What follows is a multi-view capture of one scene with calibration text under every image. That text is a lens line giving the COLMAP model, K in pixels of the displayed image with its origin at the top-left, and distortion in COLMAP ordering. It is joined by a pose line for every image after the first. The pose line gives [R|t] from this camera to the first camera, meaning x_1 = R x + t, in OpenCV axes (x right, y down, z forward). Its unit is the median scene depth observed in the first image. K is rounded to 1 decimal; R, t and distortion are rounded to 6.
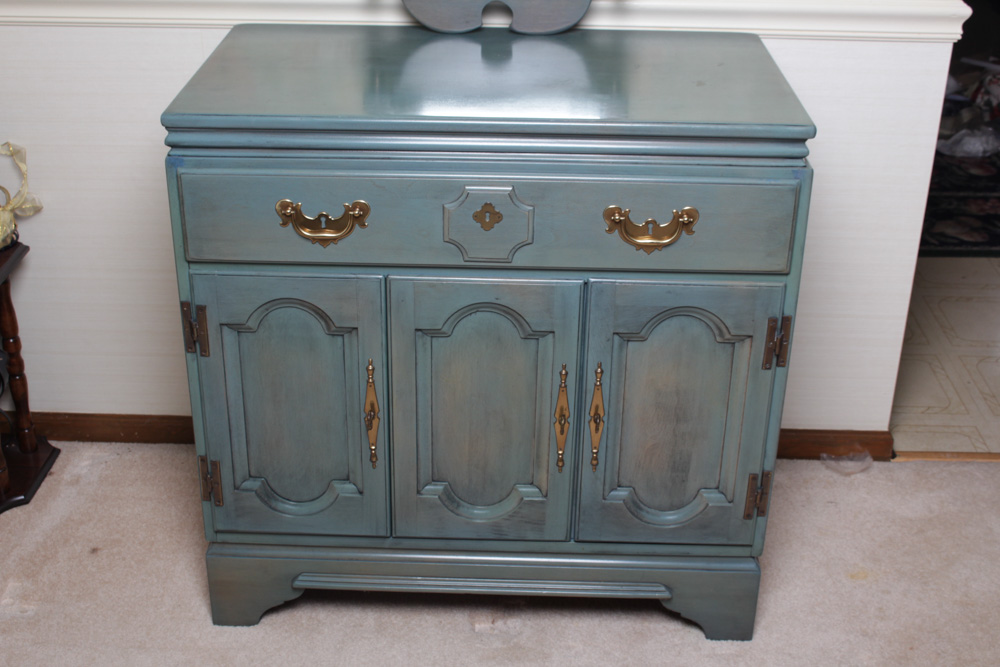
lens RADIAL K [[1337.9, 0, 504.6], [0, 1337.9, 344.9], [0, 0, 1]] dist [-0.072967, 0.005480]
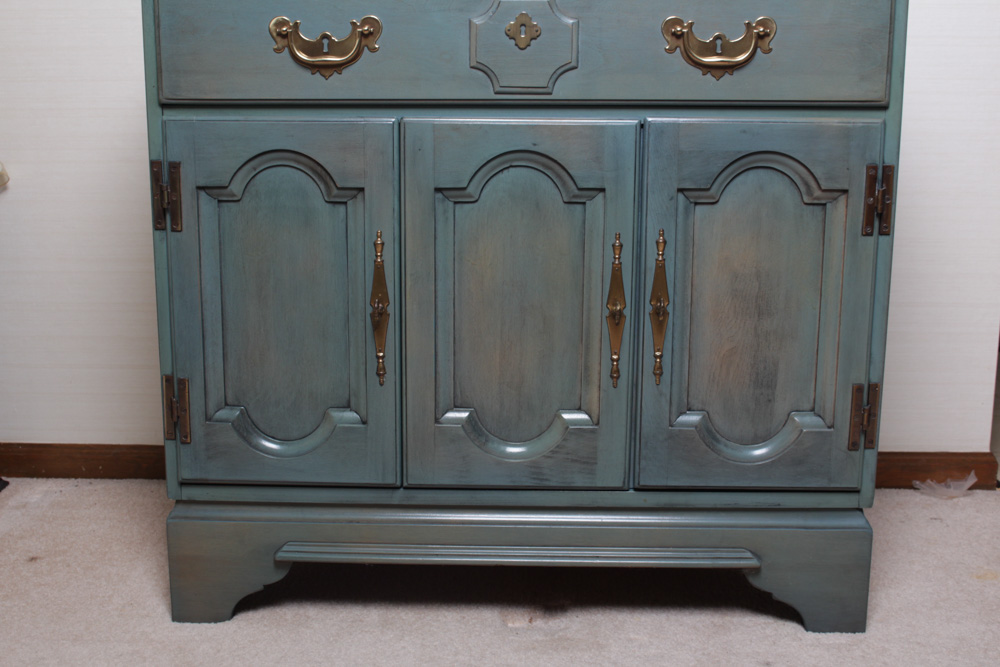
lens RADIAL K [[1312.0, 0, 500.0], [0, 1312.0, 333.5], [0, 0, 1]] dist [-0.073169, 0.022705]
pose [[0.999912, -0.011469, -0.006719, -0.021123], [0.009298, 0.964753, -0.262993, 0.266467], [0.009499, 0.262907, 0.964774, 0.235048]]
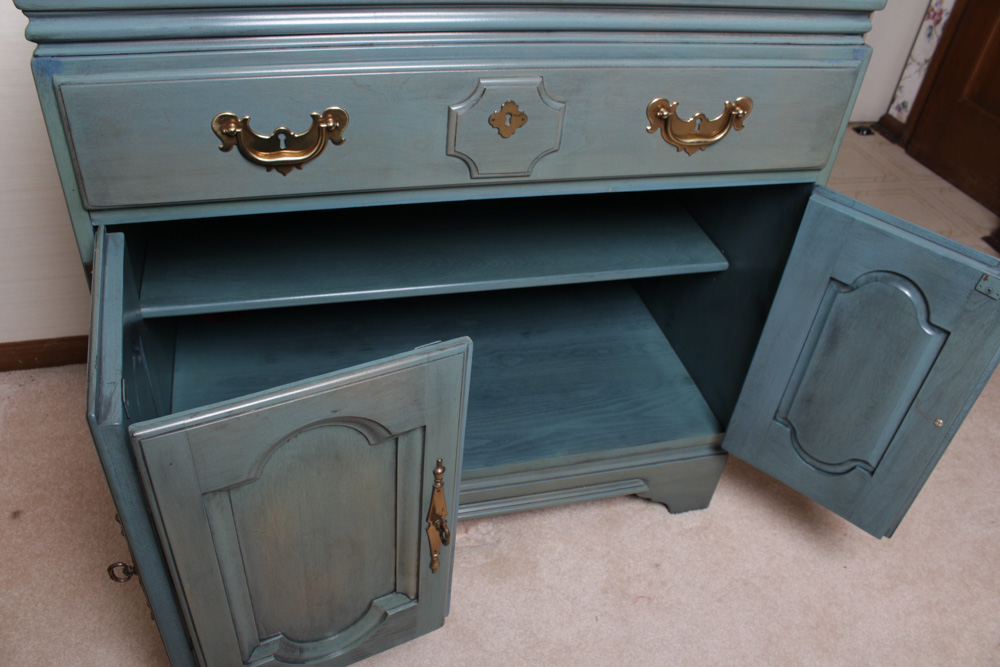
lens RADIAL K [[831.0, 0, 500.0], [0, 831.0, 333.5], [0, 0, 1]] dist [-0.157487, 0.122385]
pose [[0.958987, -0.121112, 0.256274, -0.133094], [0.064641, 0.973741, 0.218291, -0.071171], [-0.275982, -0.192772, 0.941633, 0.483770]]
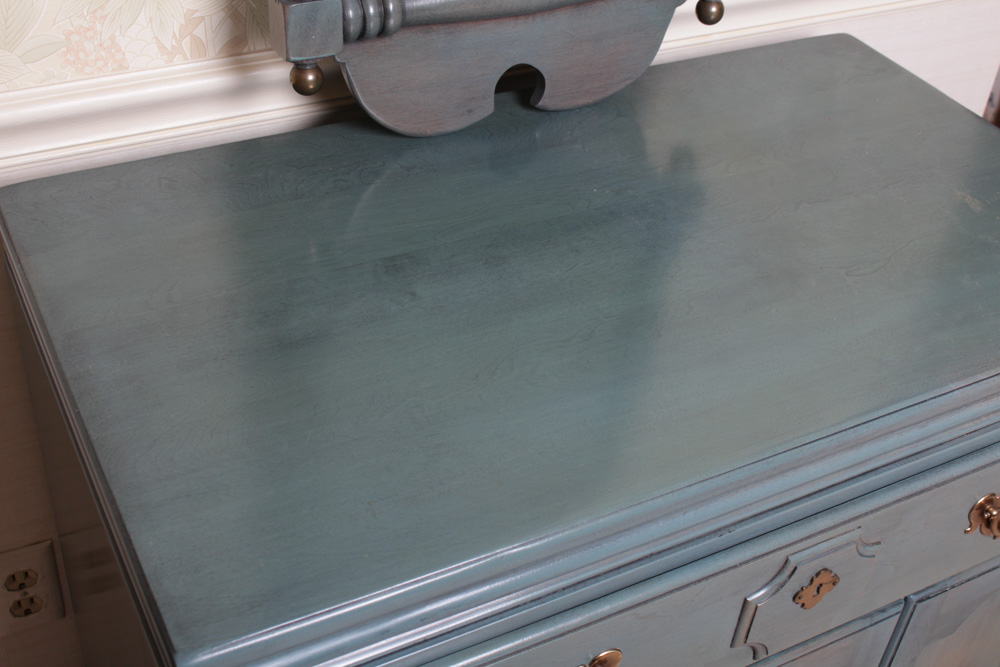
lens RADIAL K [[1312.0, 0, 500.0], [0, 1312.0, 333.5], [0, 0, 1]] dist [-0.073169, 0.022705]
pose [[0.869110, -0.260779, 0.420288, -0.272586], [0.168151, 0.954889, 0.244769, -0.298434], [-0.465159, -0.142060, 0.873754, 0.558889]]
